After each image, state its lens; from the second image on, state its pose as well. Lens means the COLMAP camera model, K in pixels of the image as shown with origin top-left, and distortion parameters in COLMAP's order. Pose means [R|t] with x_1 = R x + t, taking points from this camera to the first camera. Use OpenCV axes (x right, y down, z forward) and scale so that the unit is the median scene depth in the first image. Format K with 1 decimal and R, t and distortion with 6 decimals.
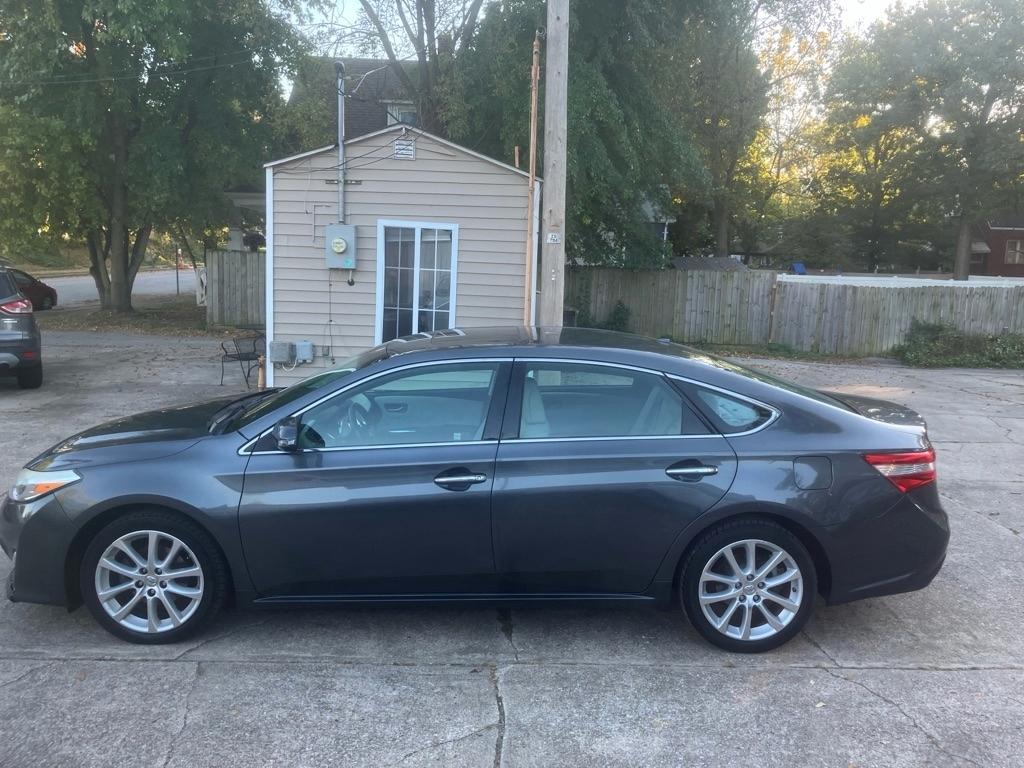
lens RADIAL K [[833.6, 0, 519.0], [0, 833.6, 381.4], [0, 0, 1]] dist [0.000115, -0.000200]
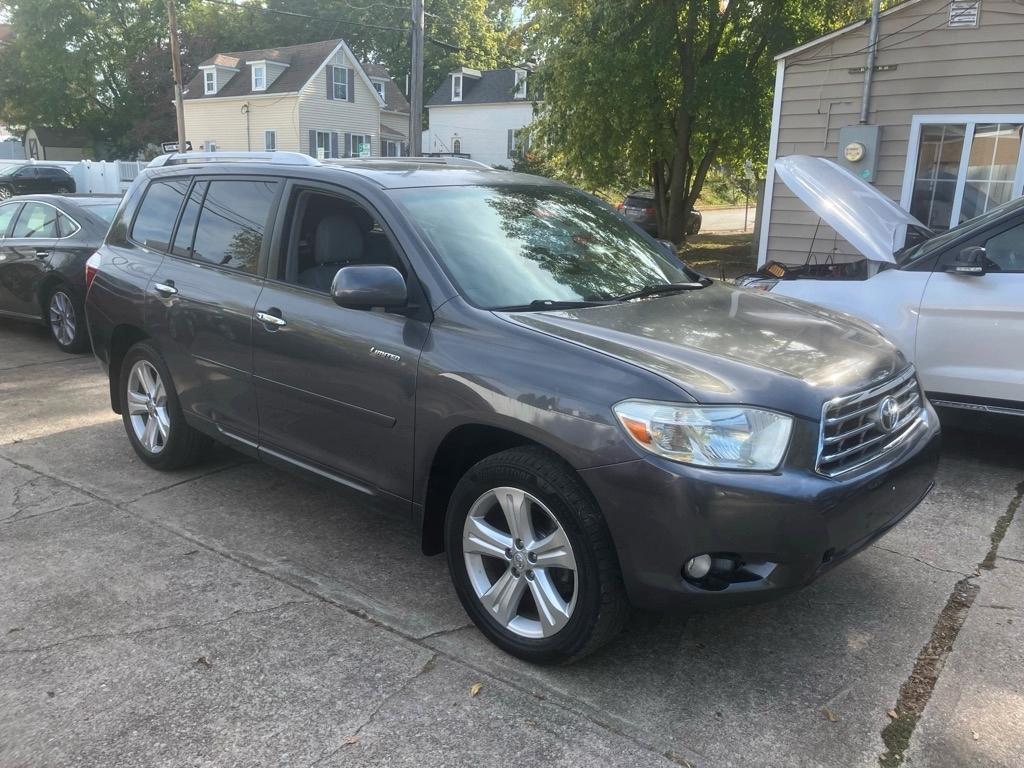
lens RADIAL K [[833.6, 0, 519.0], [0, 833.6, 381.4], [0, 0, 1]] dist [0.000115, -0.000200]
pose [[0.780347, 0.128293, -0.612045, 0.046112], [-0.085324, 0.991420, 0.099028, 0.001152], [0.619498, -0.025054, 0.784598, 0.175161]]
